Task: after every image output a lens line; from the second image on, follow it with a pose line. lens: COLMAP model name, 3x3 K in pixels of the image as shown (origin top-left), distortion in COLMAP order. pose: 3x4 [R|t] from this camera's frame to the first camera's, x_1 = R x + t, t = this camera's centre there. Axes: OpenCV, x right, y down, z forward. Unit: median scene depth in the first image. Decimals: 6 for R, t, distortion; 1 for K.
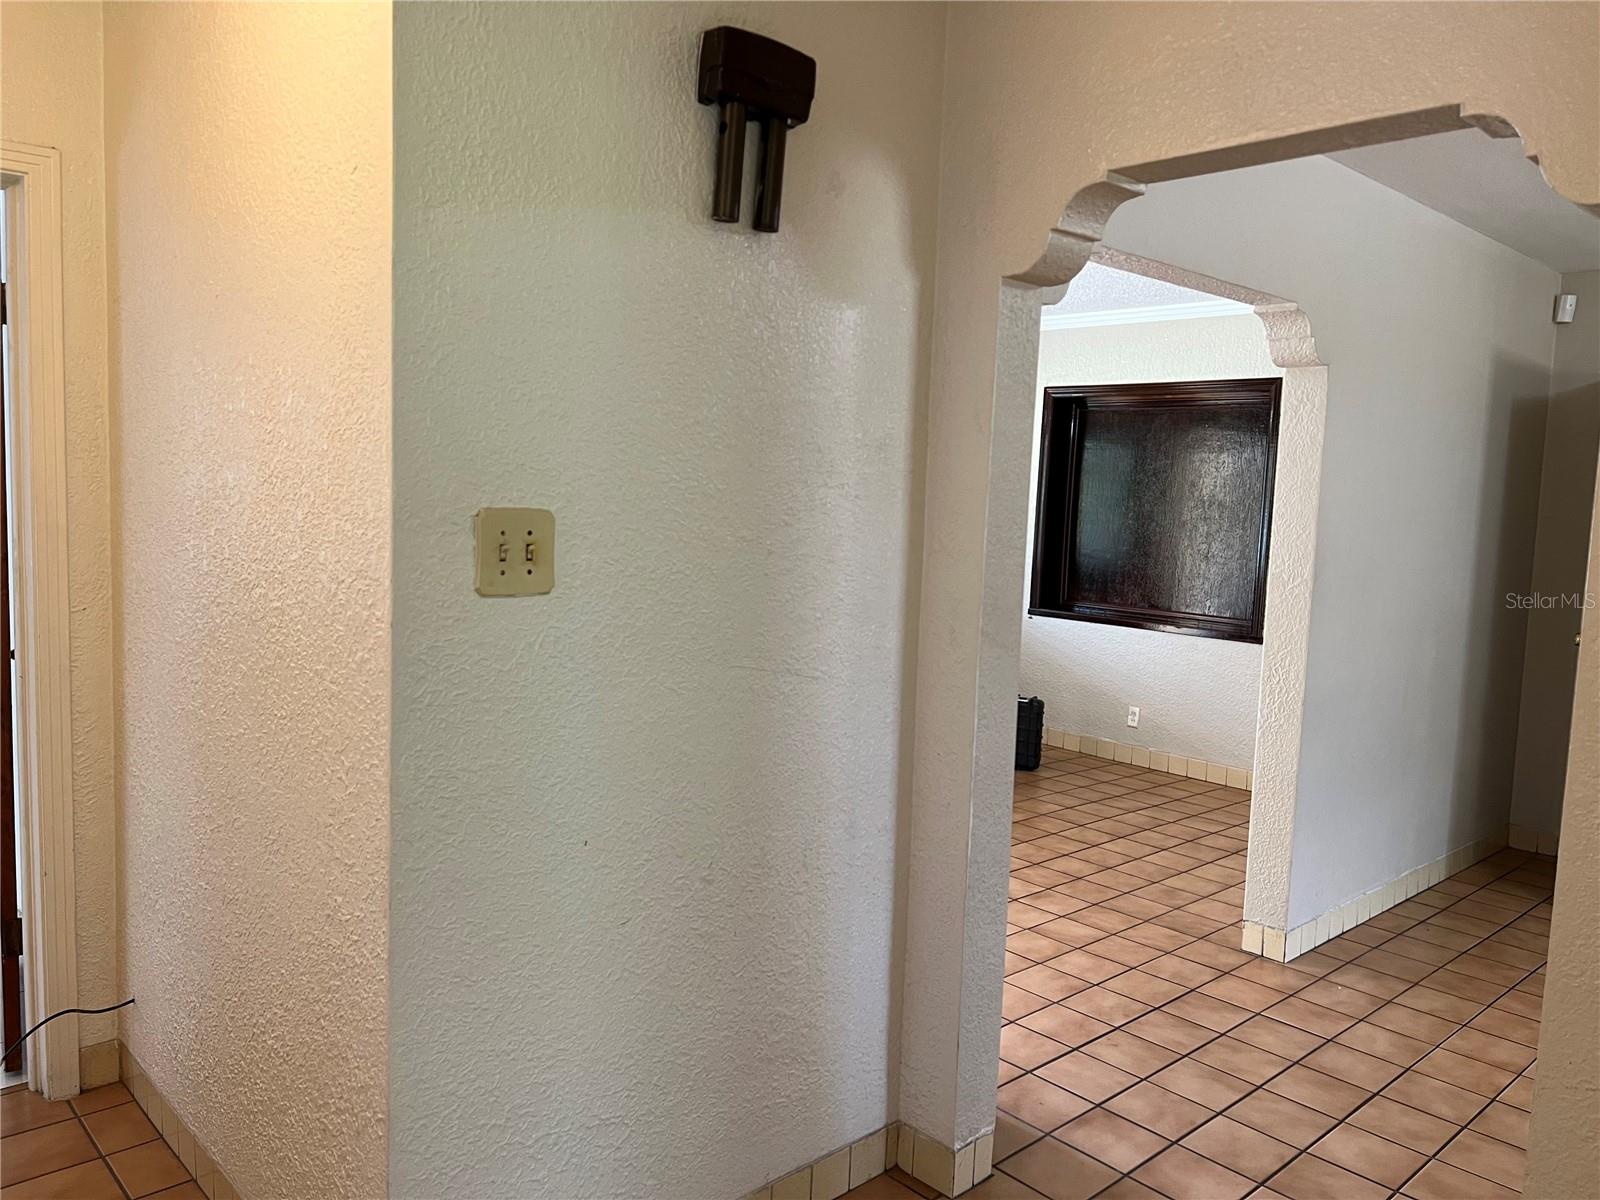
lens RADIAL K [[1210.5, 0, 804.8], [0, 1210.5, 606.8], [0, 0, 1]] dist [0.059094, -0.068399]
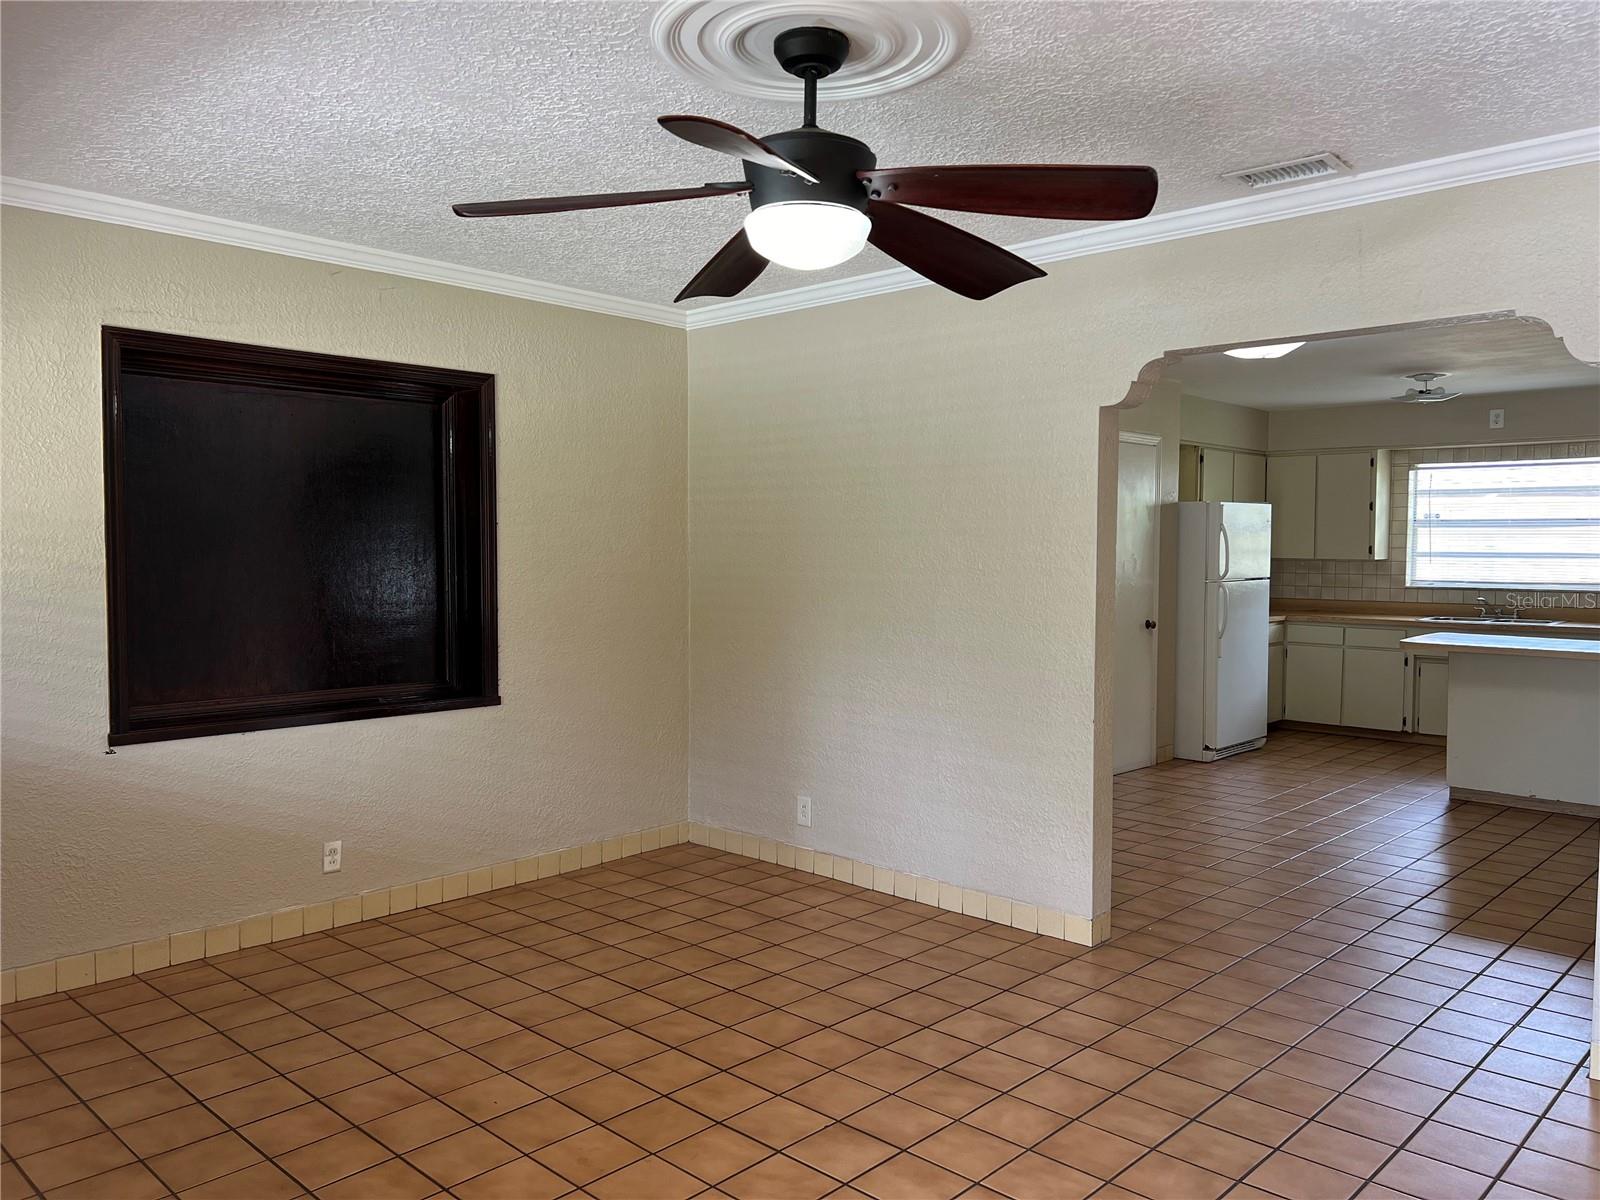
lens RADIAL K [[1210.5, 0, 804.8], [0, 1210.5, 606.8], [0, 0, 1]] dist [0.059094, -0.068399]
pose [[-0.065097, -0.088396, 0.993956, -0.466764], [0.092998, 0.991196, 0.094241, -0.098180], [-0.993536, 0.098571, -0.056303, 0.904447]]
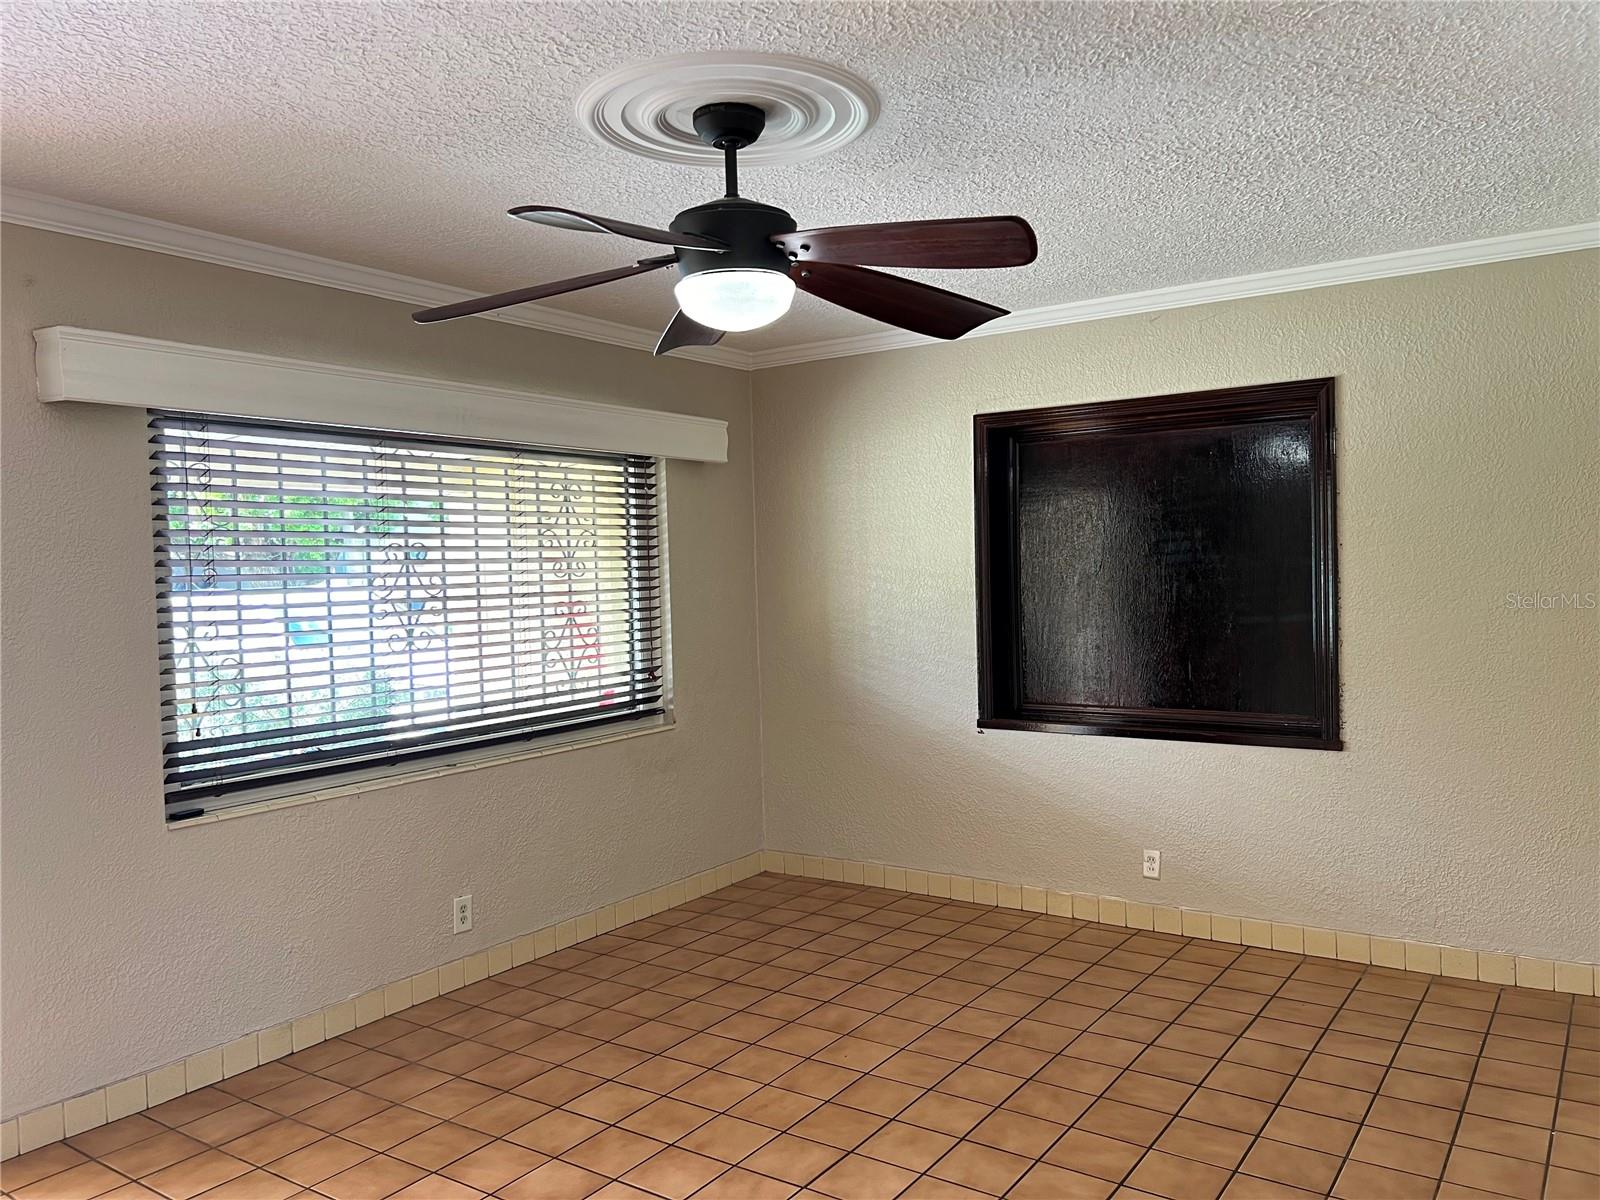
lens RADIAL K [[1210.5, 0, 804.8], [0, 1210.5, 606.8], [0, 0, 1]] dist [0.059094, -0.068399]
pose [[0.974778, -0.072041, 0.211231, -0.079282], [0.085452, 0.994820, -0.055054, -0.043905], [-0.206171, 0.071716, 0.975884, 0.394357]]
